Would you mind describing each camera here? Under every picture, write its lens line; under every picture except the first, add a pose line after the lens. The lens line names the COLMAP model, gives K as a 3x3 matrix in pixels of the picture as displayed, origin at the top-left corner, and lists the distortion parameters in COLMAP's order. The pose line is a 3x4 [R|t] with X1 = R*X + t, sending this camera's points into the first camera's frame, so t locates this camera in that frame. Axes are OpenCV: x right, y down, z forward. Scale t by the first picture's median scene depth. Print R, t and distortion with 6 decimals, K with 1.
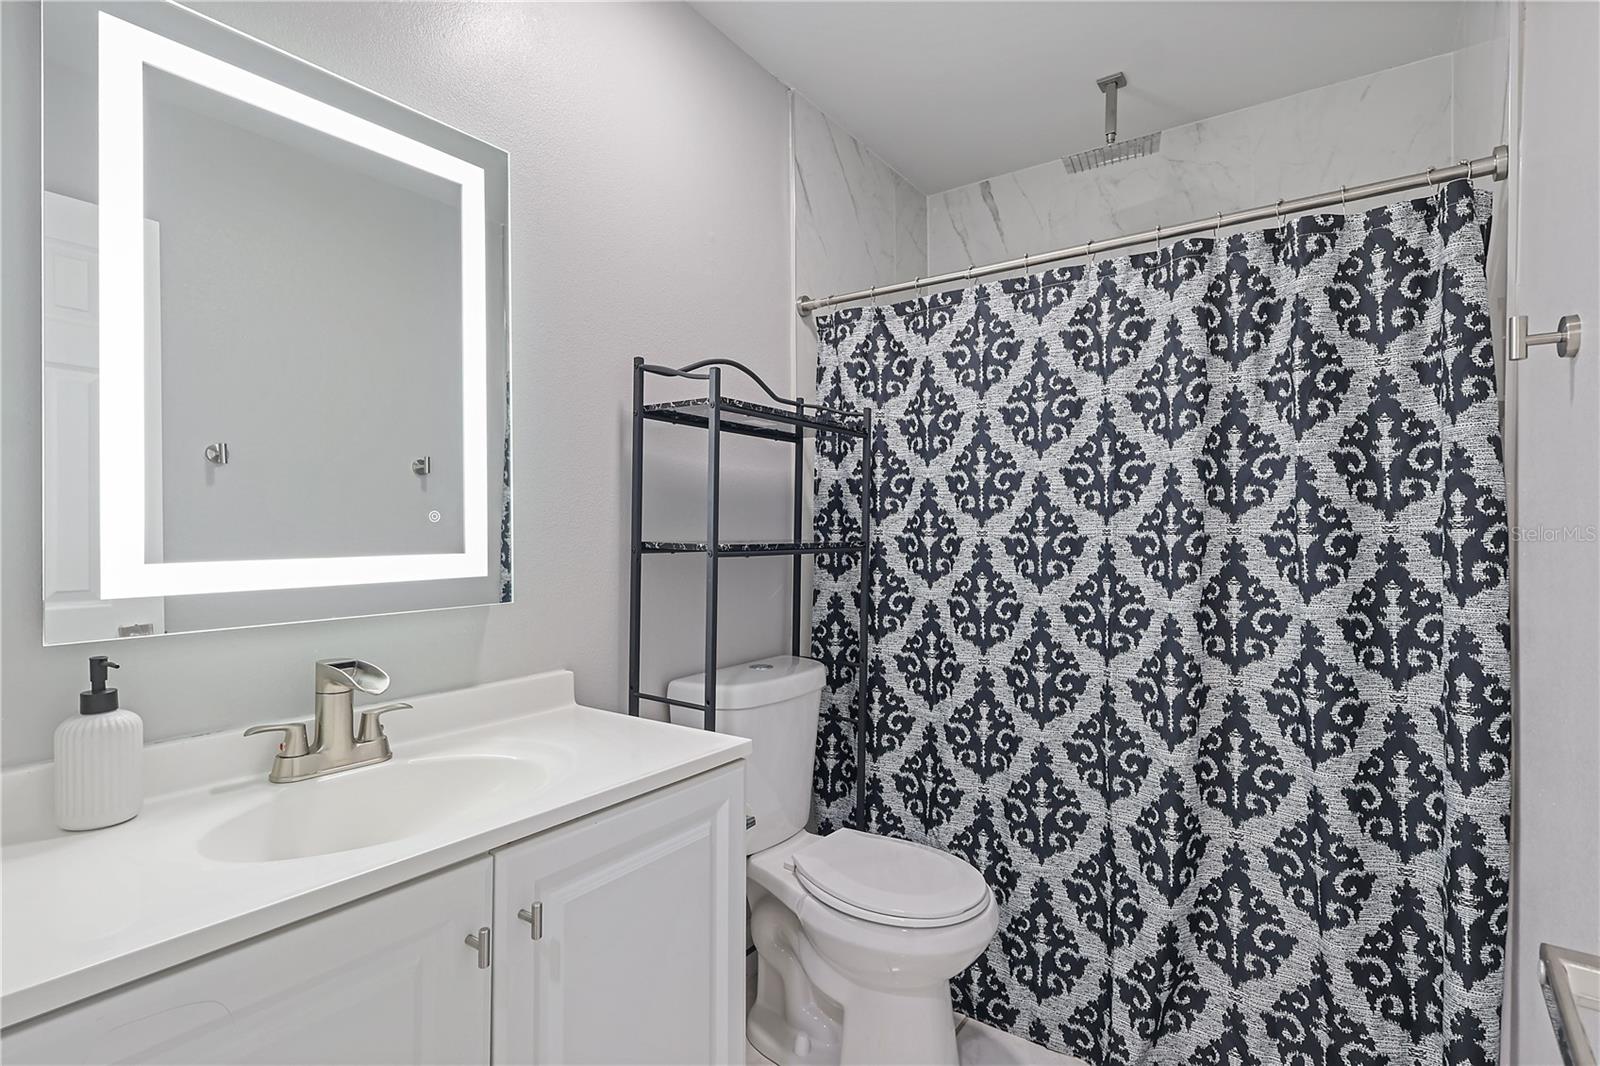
lens RADIAL K [[745.0, 0, 800.1], [0, 745.0, 518.0], [0, 0, 1]] dist [-0.004675, 0.000503]
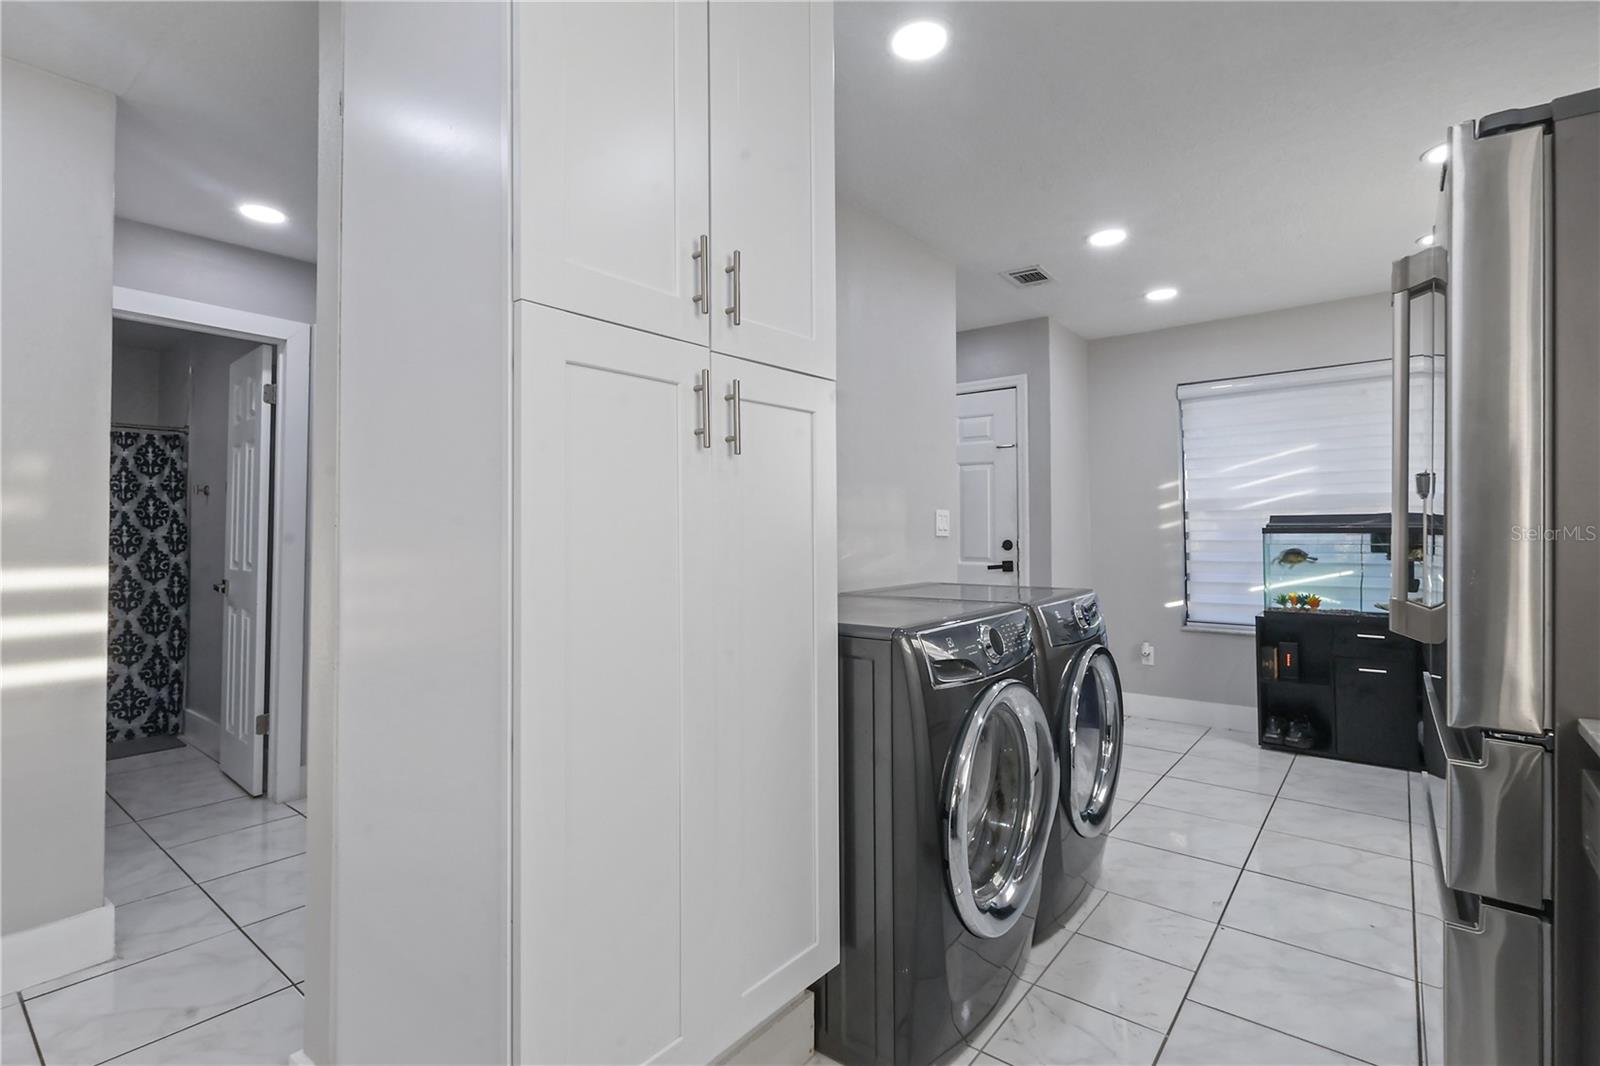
lens RADIAL K [[745.0, 0, 800.2], [0, 745.0, 520.5], [0, 0, 1]] dist [-0.004675, 0.000503]
pose [[0.035834, 0.013141, 0.999271, -2.335896], [-0.004653, 0.999905, -0.012982, -0.019699], [-0.999347, -0.004184, 0.035892, -1.928765]]
